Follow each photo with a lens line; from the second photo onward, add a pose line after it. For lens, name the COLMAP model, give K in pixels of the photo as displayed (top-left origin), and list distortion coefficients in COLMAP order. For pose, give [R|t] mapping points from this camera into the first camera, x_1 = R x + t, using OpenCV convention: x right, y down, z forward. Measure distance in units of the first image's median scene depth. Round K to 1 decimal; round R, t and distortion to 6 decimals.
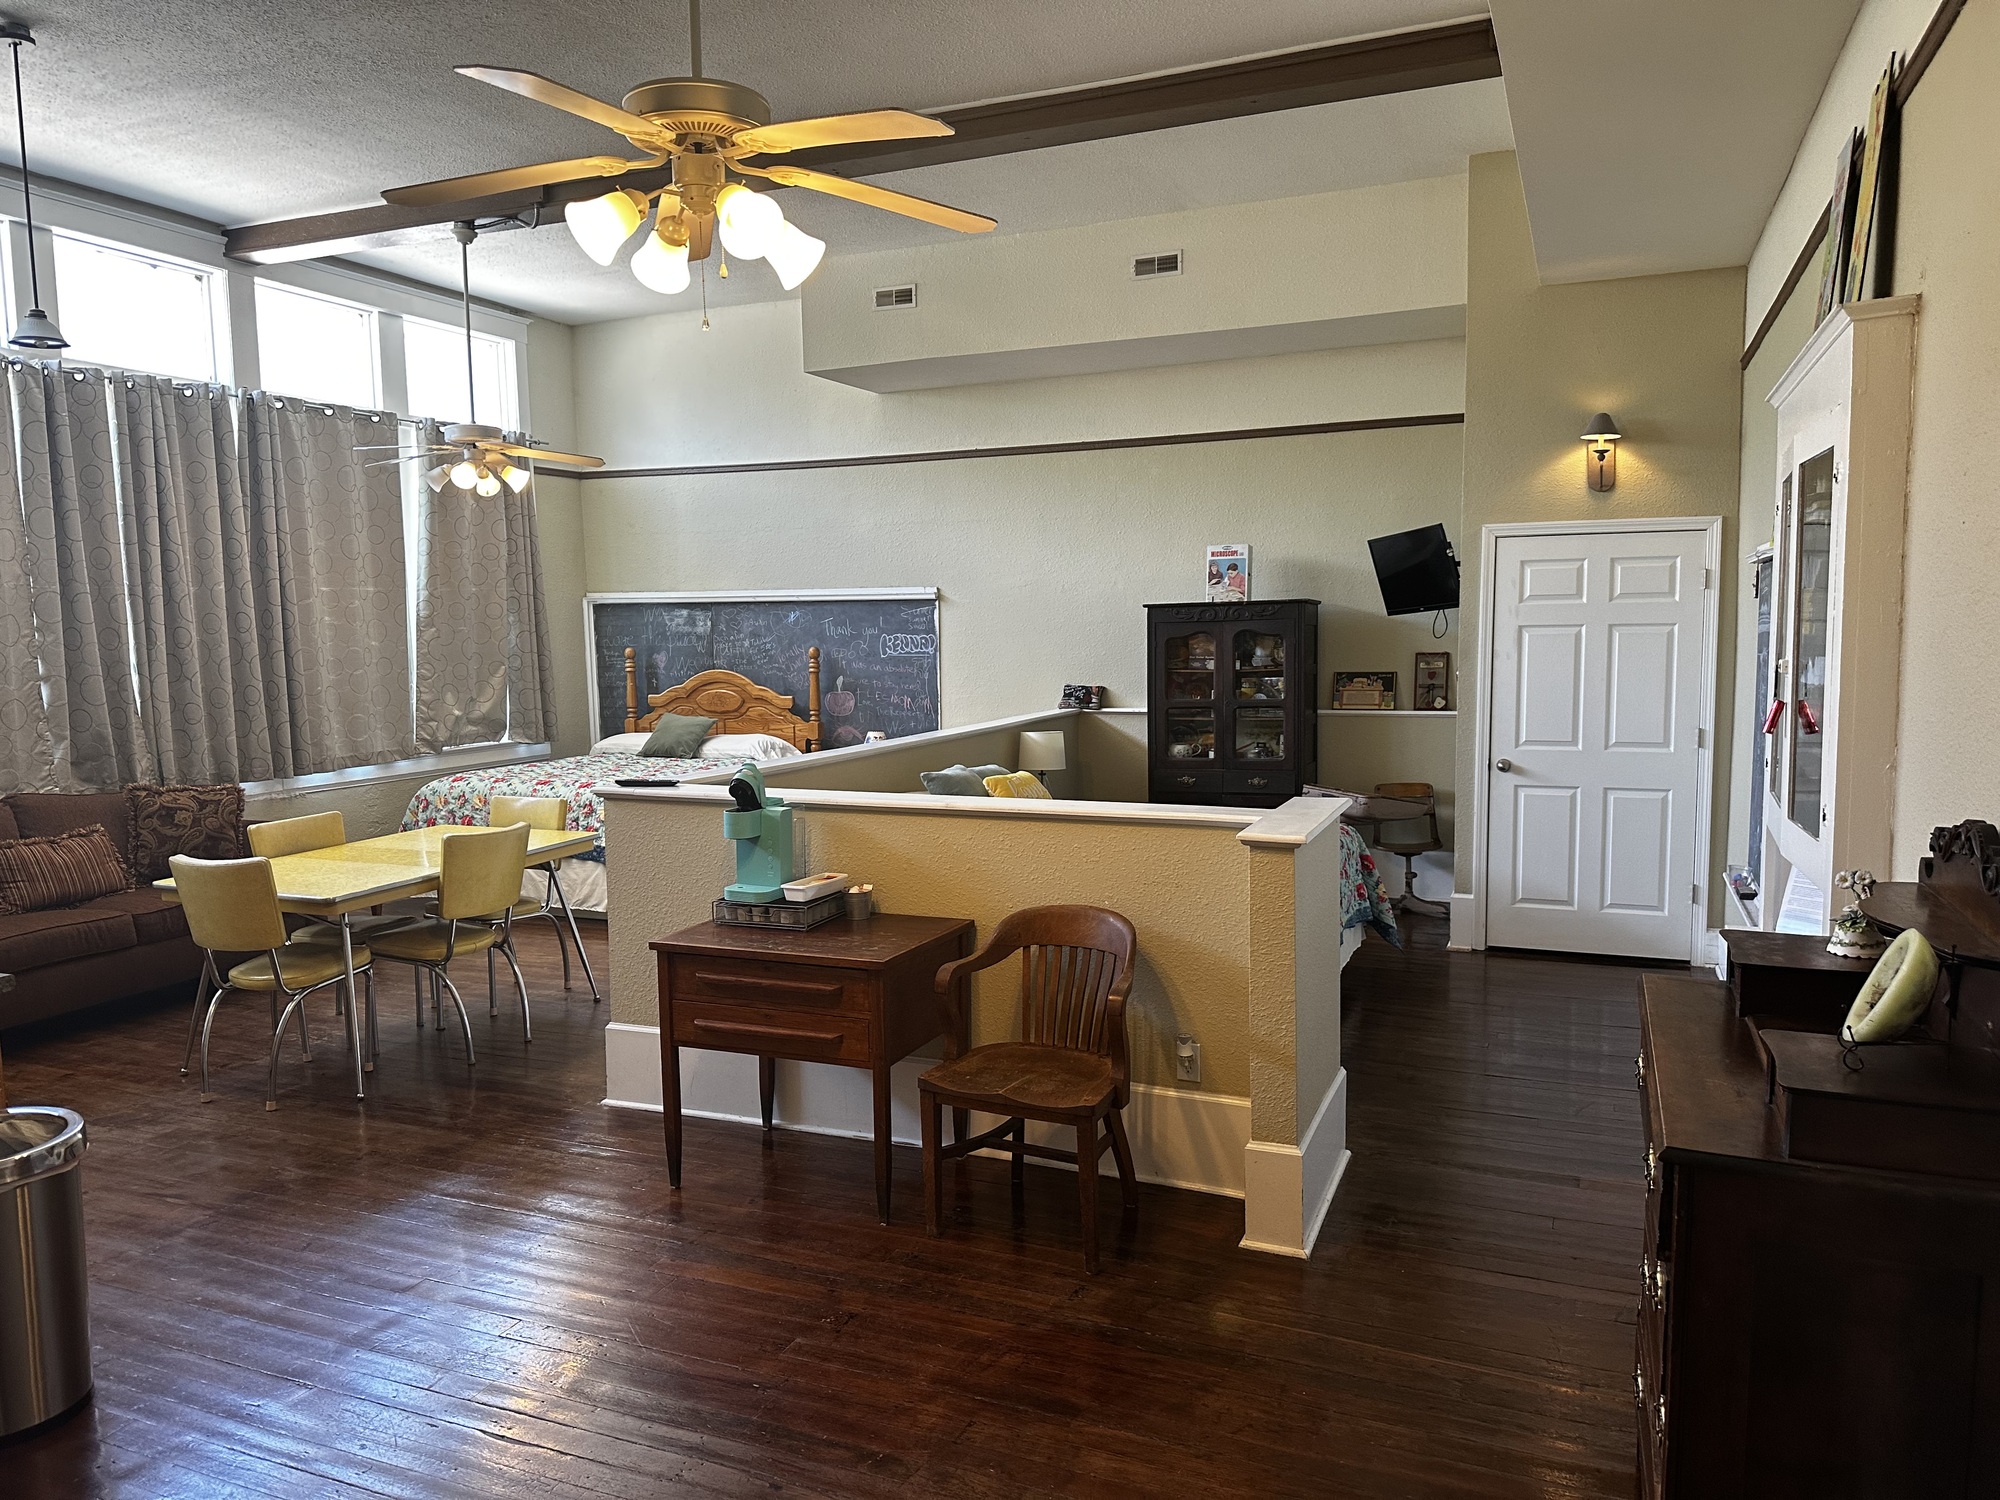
lens RADIAL K [[1443.5, 0, 1000.0], [0, 1443.5, 750.0], [0, 0, 1]] dist [0.004241, -0.033842]
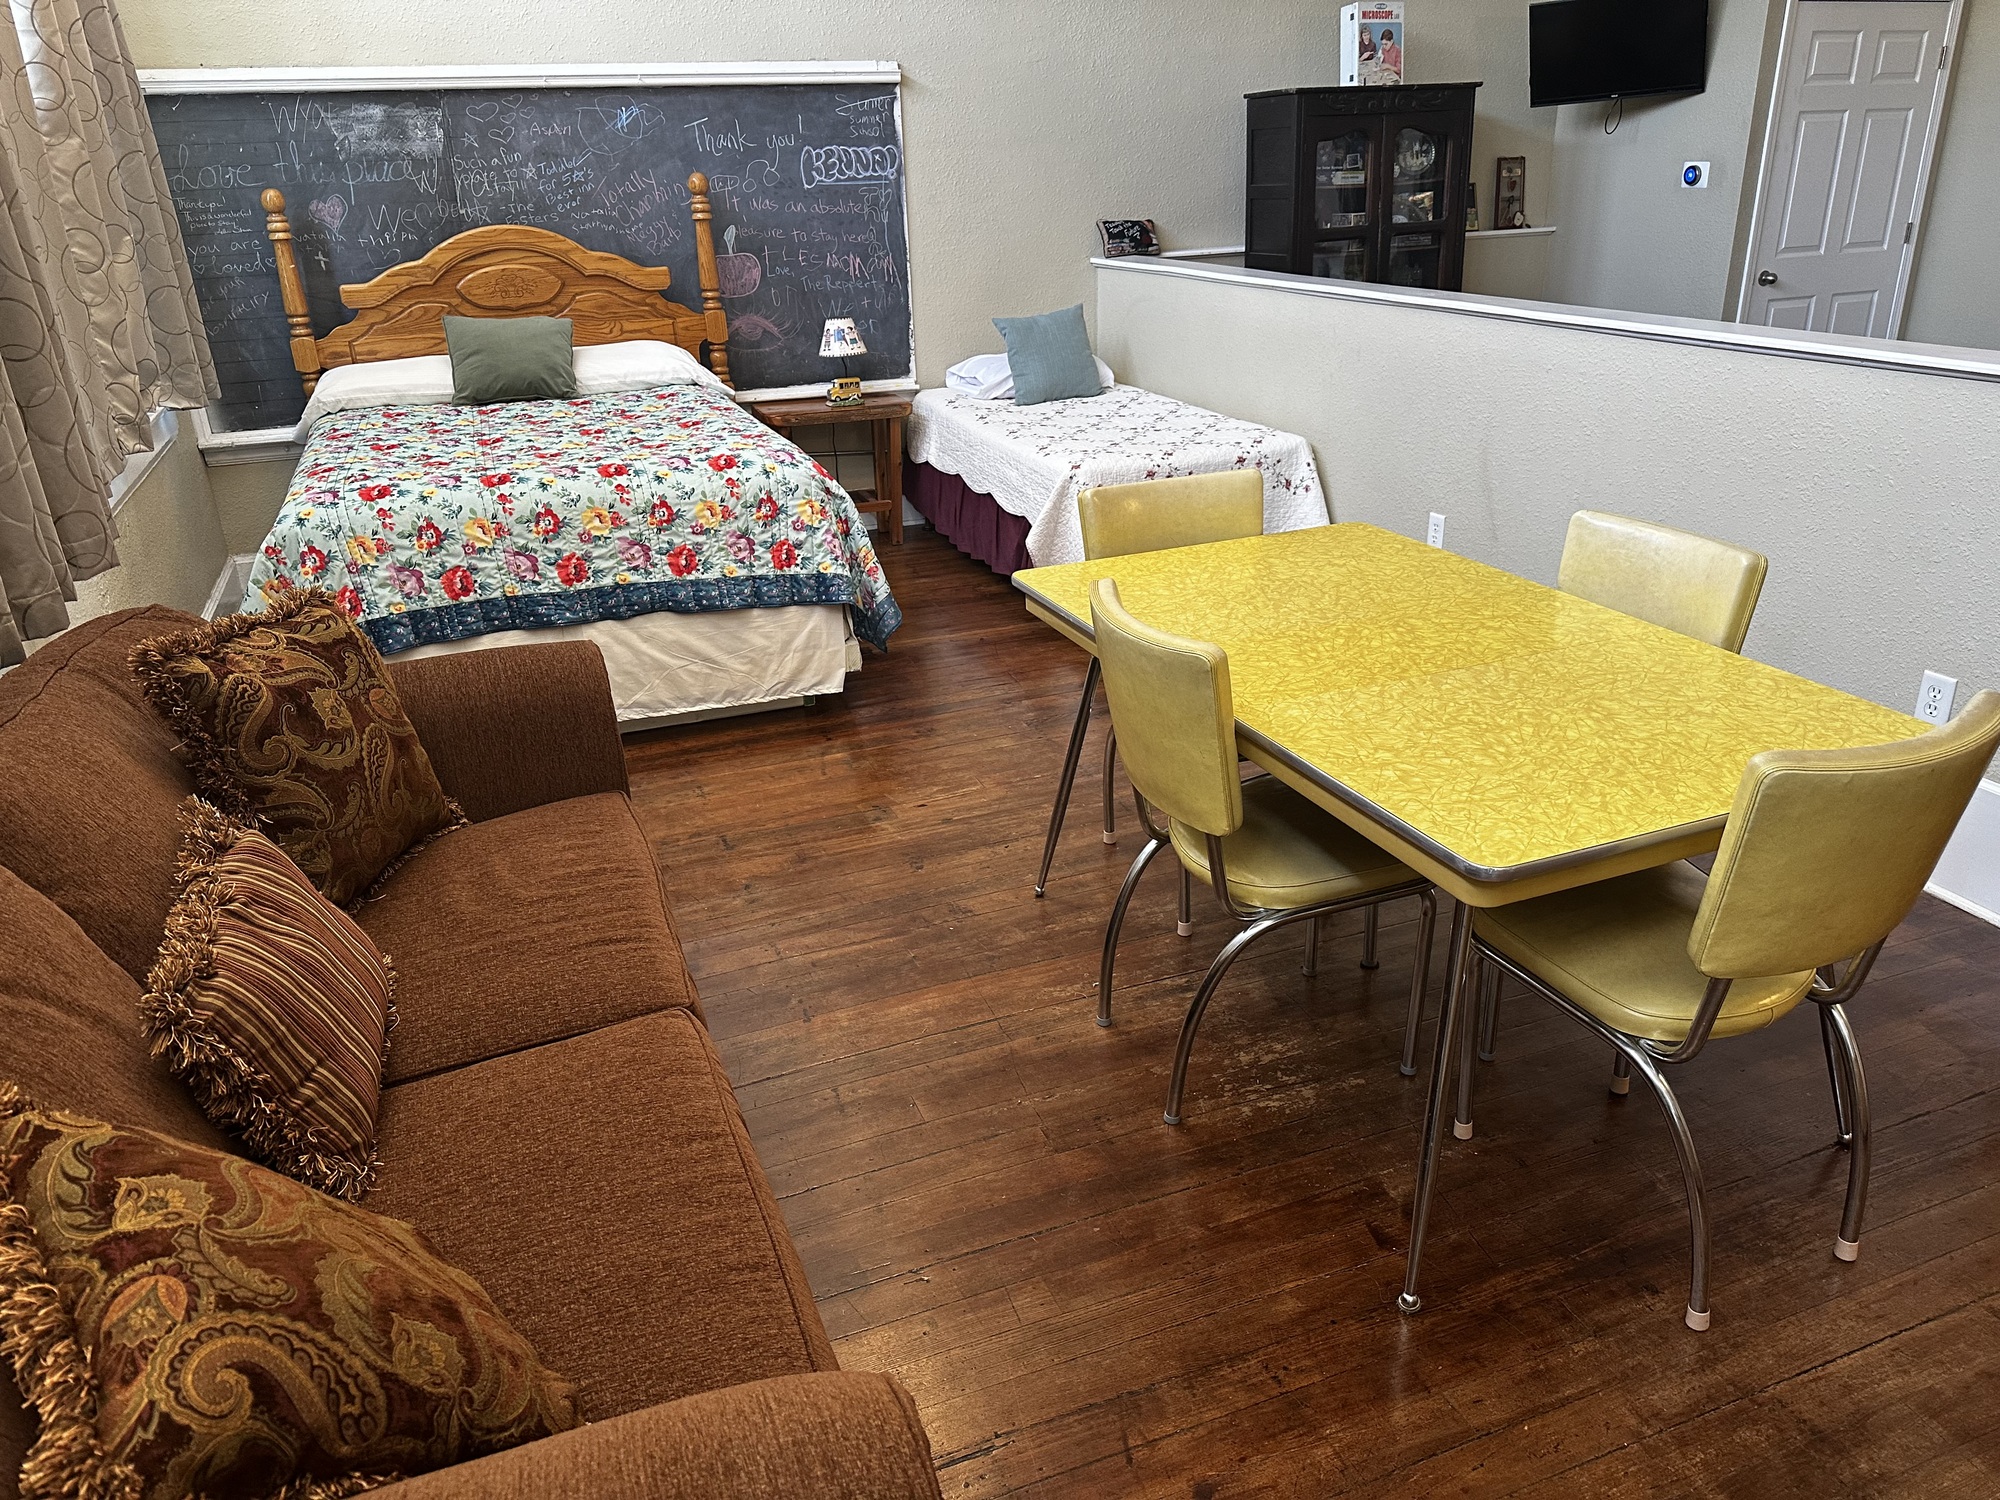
lens RADIAL K [[1443.5, 0, 1000.0], [0, 1443.5, 750.0], [0, 0, 1]] dist [0.004241, -0.033842]
pose [[0.701773, -0.275947, 0.656786, -0.483192], [0.088446, 0.948549, 0.304027, -0.018338], [-0.706889, -0.155268, 0.690072, 0.494486]]
